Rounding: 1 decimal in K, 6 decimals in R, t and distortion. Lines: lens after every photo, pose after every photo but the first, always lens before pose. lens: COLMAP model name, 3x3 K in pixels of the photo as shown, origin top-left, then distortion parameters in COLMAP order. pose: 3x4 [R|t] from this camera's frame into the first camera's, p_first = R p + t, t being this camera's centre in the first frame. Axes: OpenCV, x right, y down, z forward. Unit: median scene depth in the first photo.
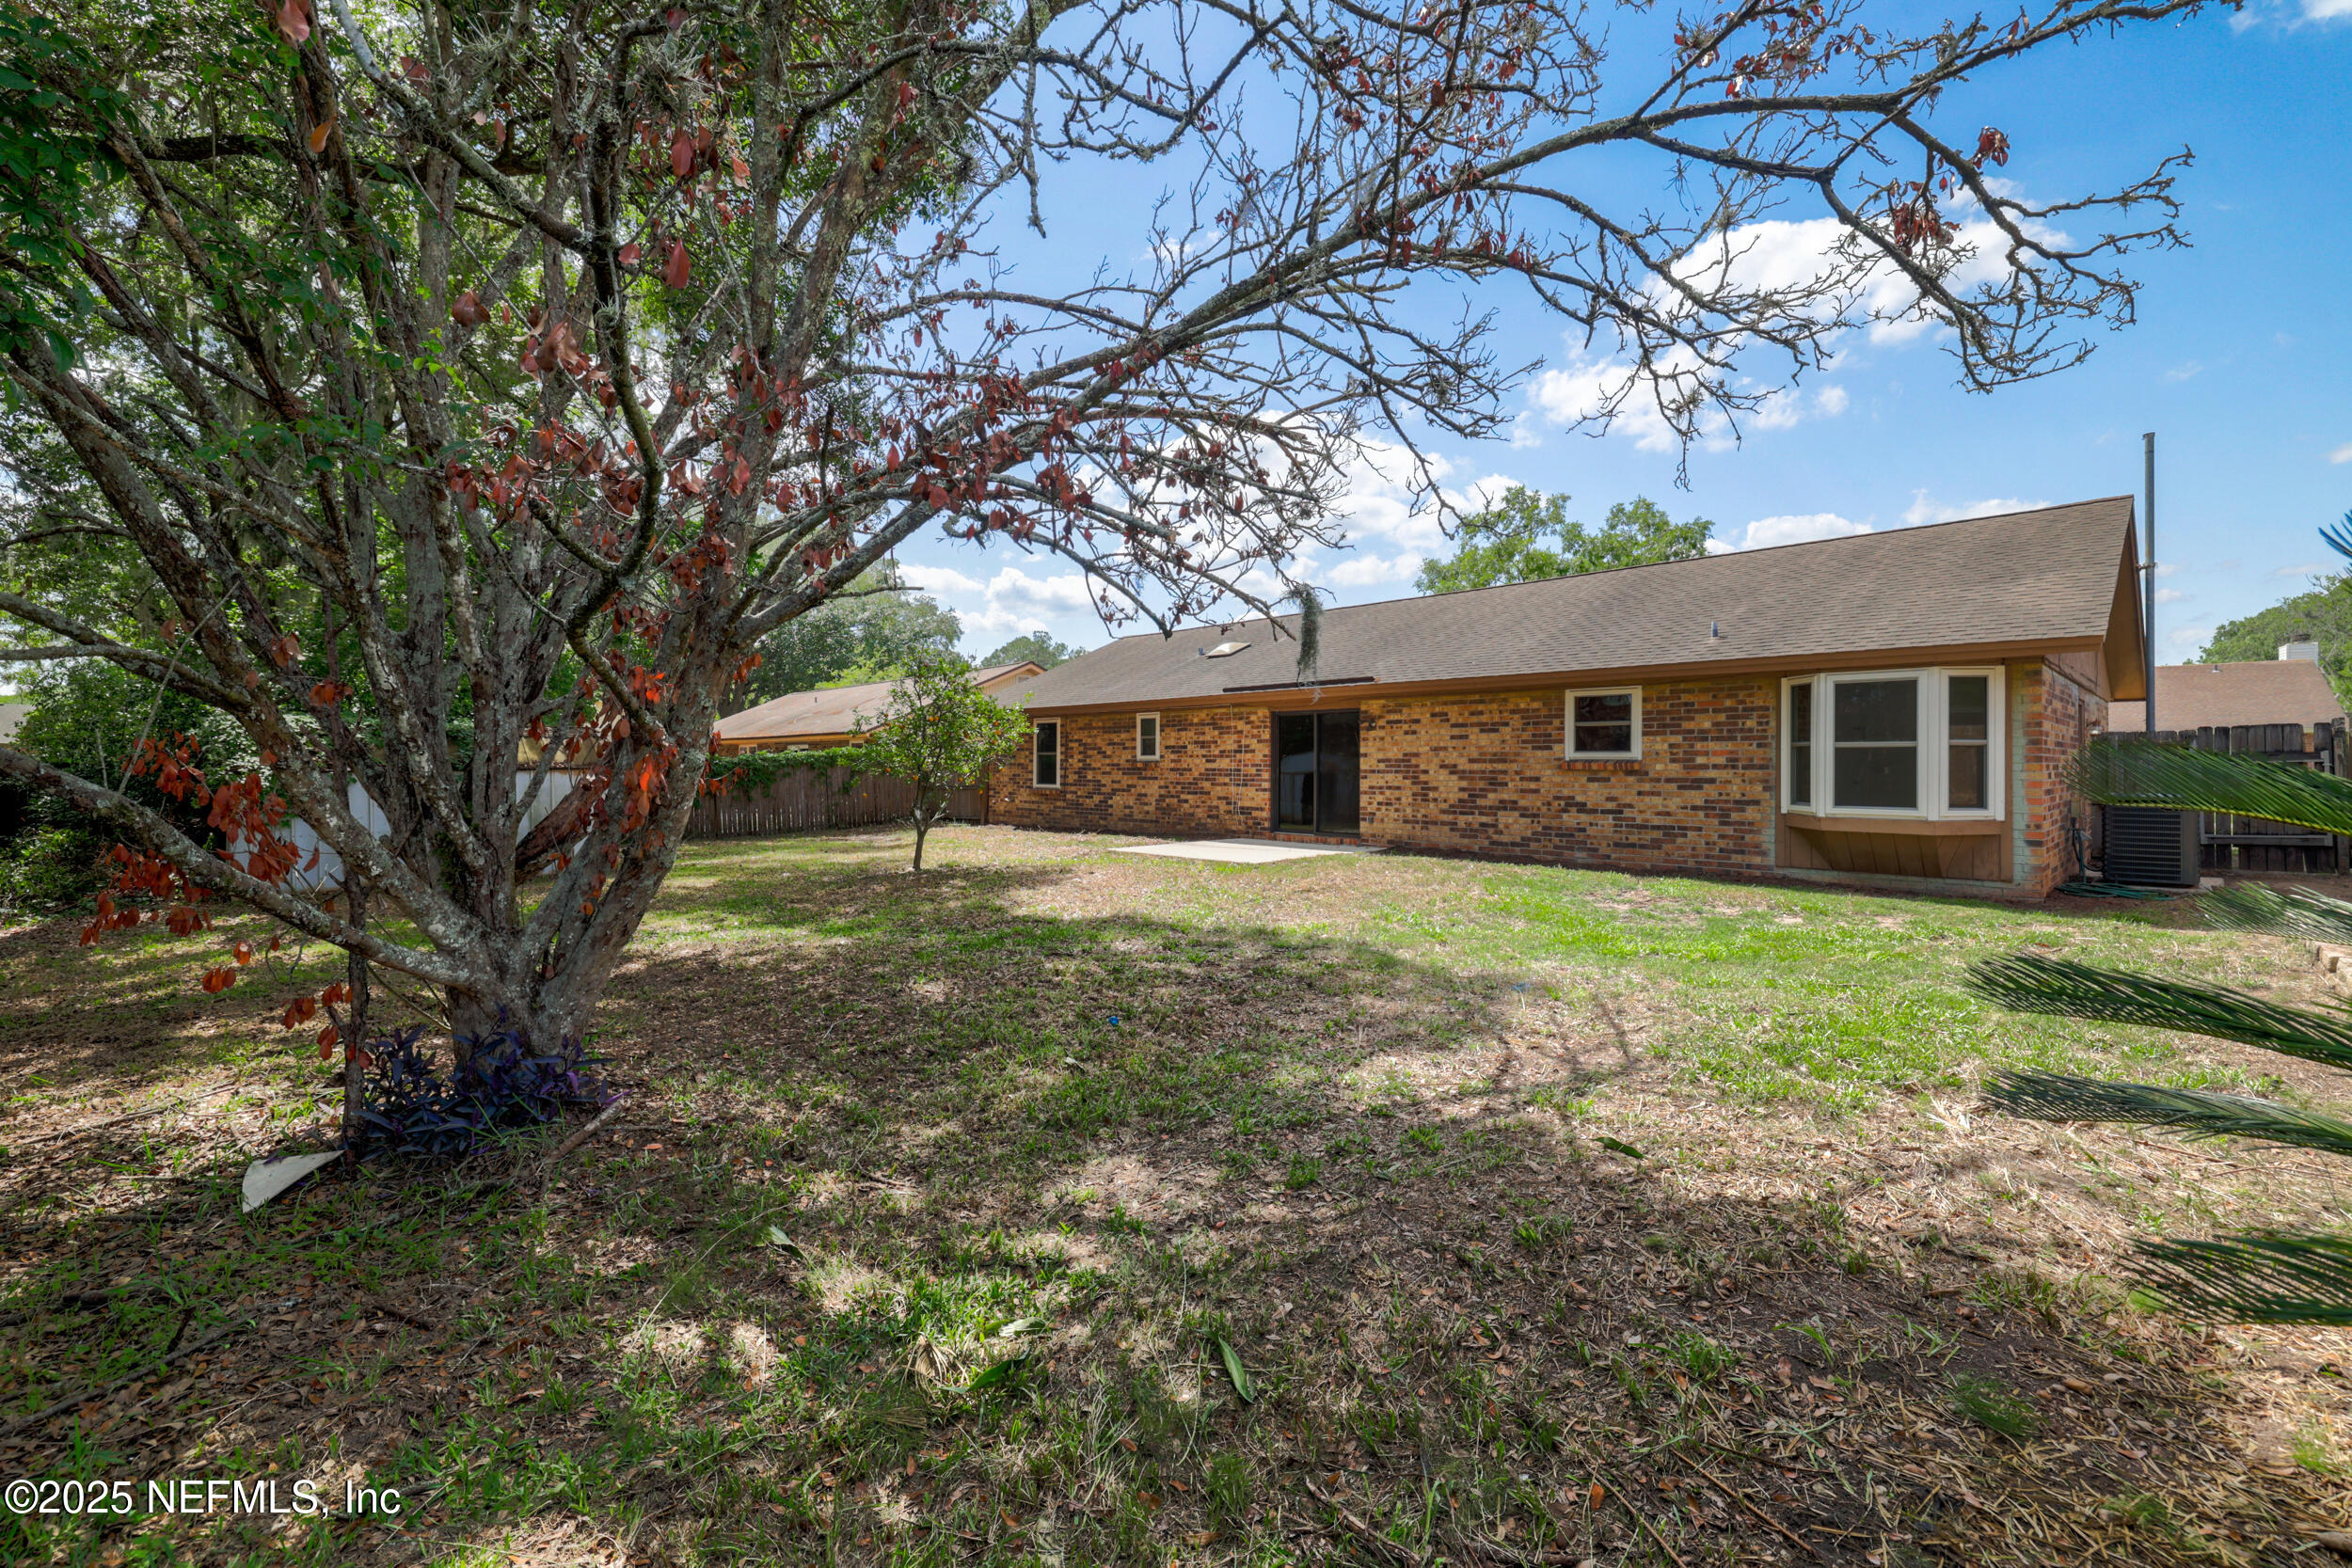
lens RADIAL K [[977.0, 0, 1167.1], [0, 977.0, 764.6], [0, 0, 1]] dist [-0.000634, 0.000032]
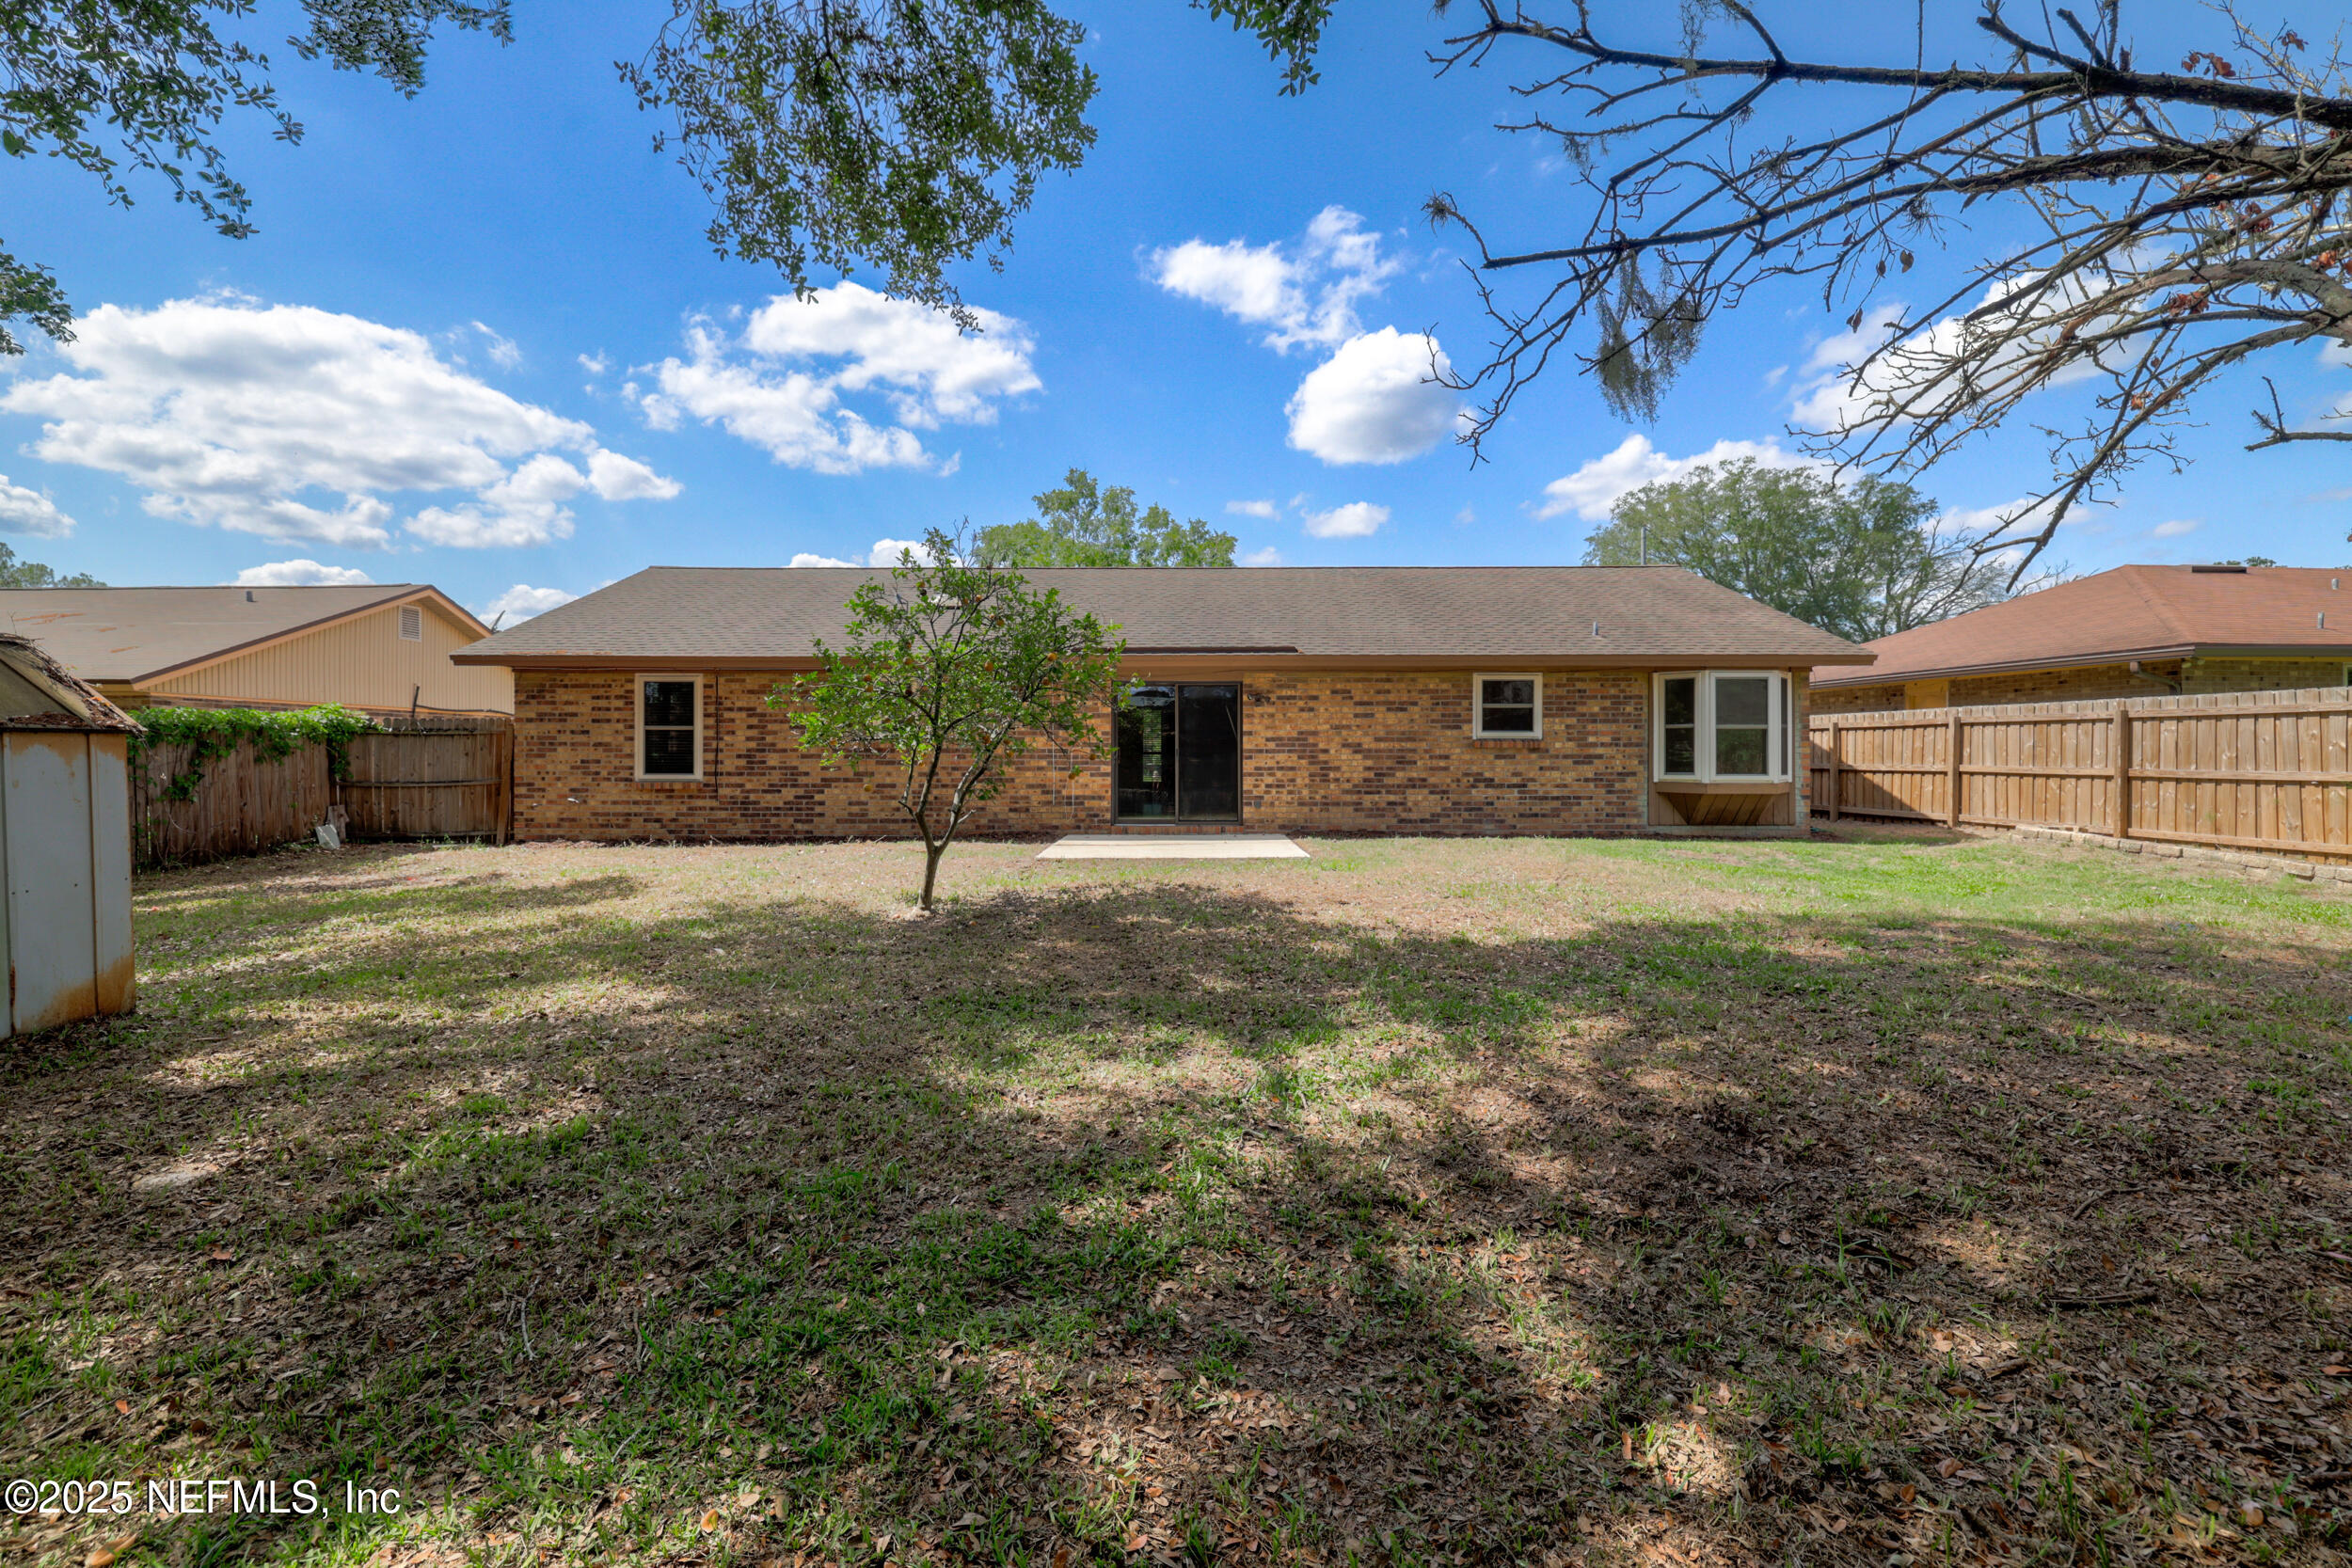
lens RADIAL K [[977.0, 0, 1167.1], [0, 977.0, 764.6], [0, 0, 1]] dist [-0.000634, 0.000032]
pose [[0.695750, -0.005554, 0.718263, -0.556273], [0.001736, 0.999980, 0.006051, 0.015369], [-0.718282, -0.002963, 0.695746, 0.467907]]
